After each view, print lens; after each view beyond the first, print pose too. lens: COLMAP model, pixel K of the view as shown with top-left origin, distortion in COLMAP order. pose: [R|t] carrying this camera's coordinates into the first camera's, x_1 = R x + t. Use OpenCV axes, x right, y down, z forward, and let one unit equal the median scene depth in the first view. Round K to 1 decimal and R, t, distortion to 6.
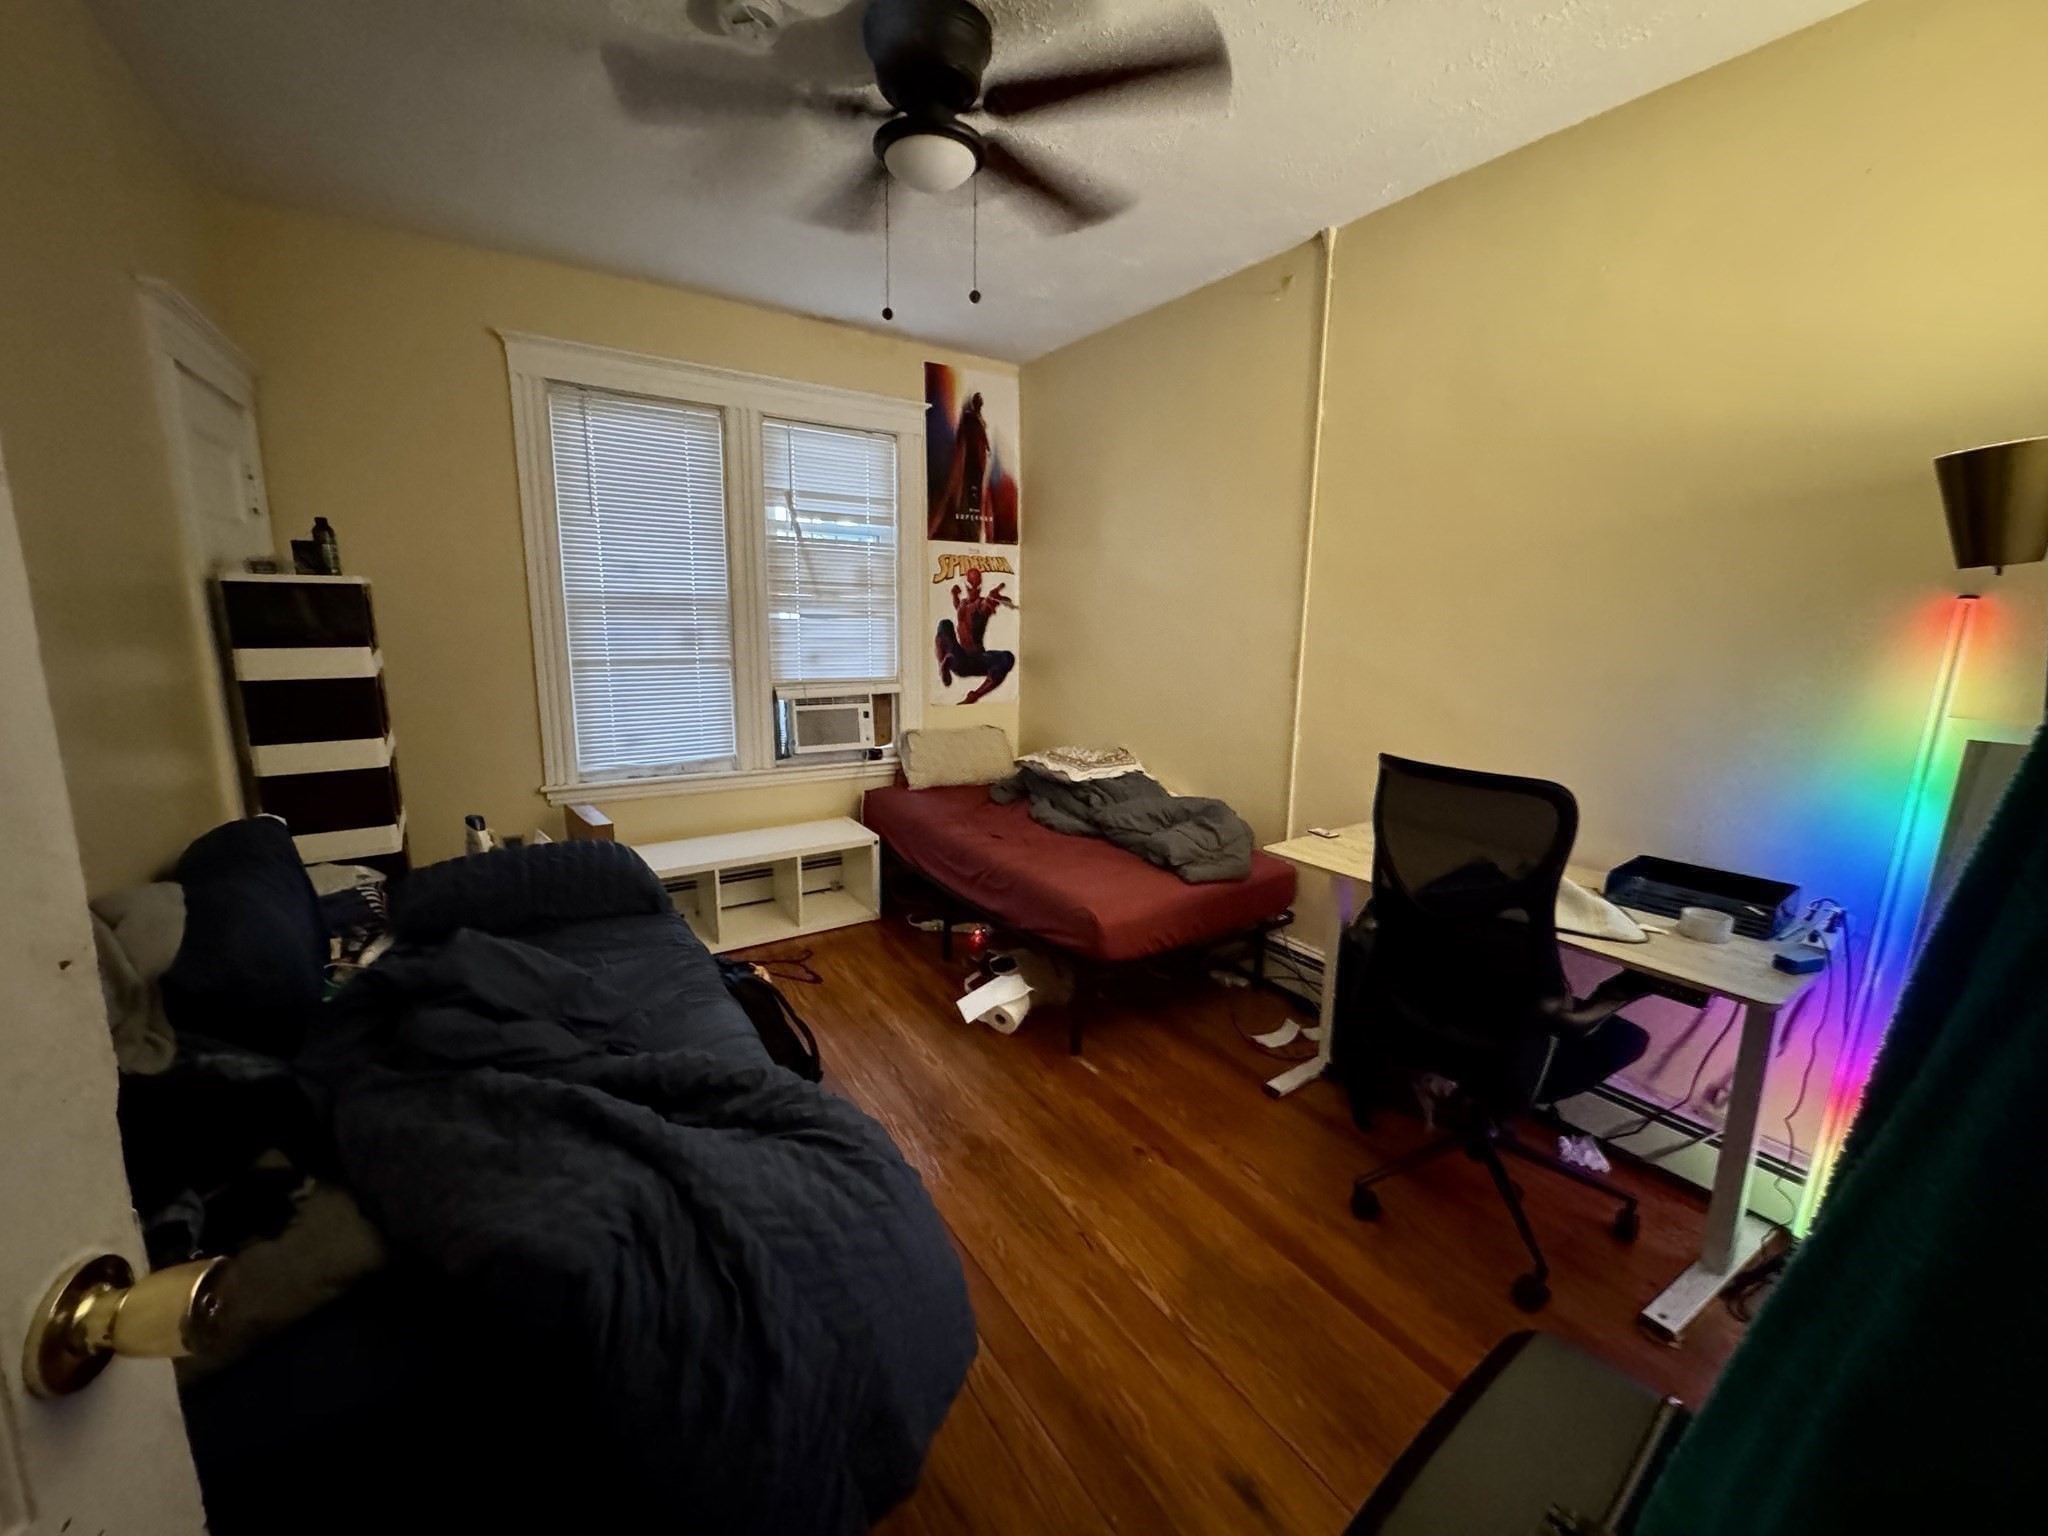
lens RADIAL K [[818.3, 0, 1024.1], [0, 818.3, 775.0], [0, 0, 1]] dist [0.000117, 0.000015]
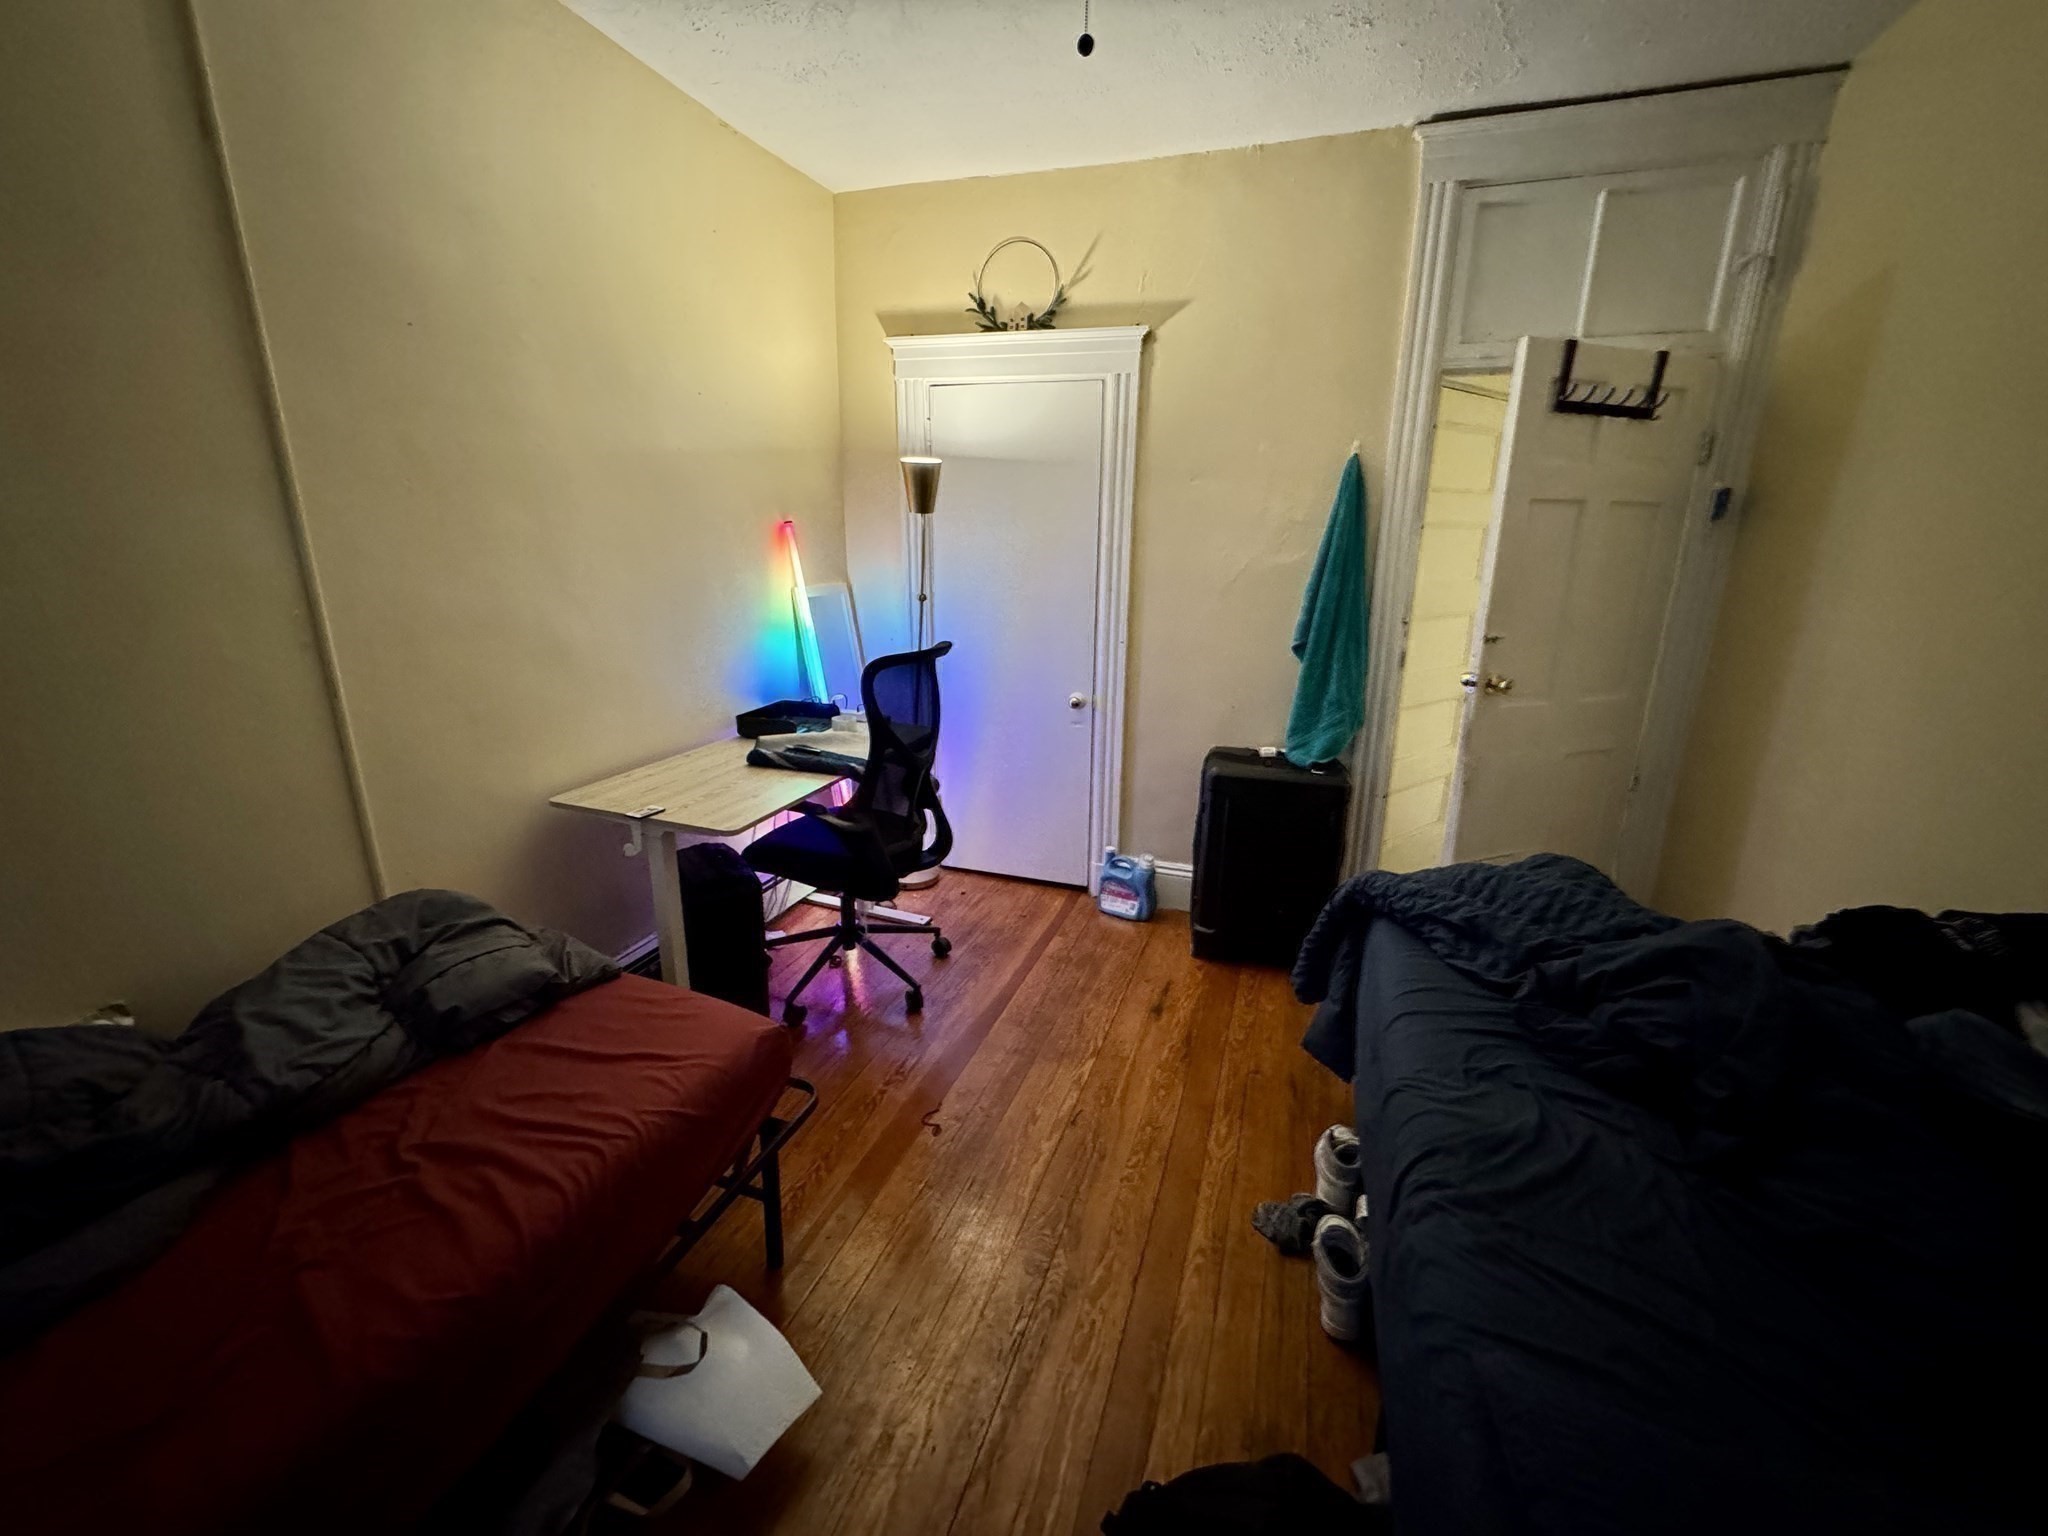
lens RADIAL K [[821.2, 0, 1027.9], [0, 821.2, 765.2], [0, 0, 1]] dist [0.000847, -0.000115]
pose [[-0.622438, -0.226116, 0.749294, -0.576760], [0.127235, 0.915390, 0.381933, -0.289711], [-0.772258, 0.333066, -0.541004, 1.403588]]
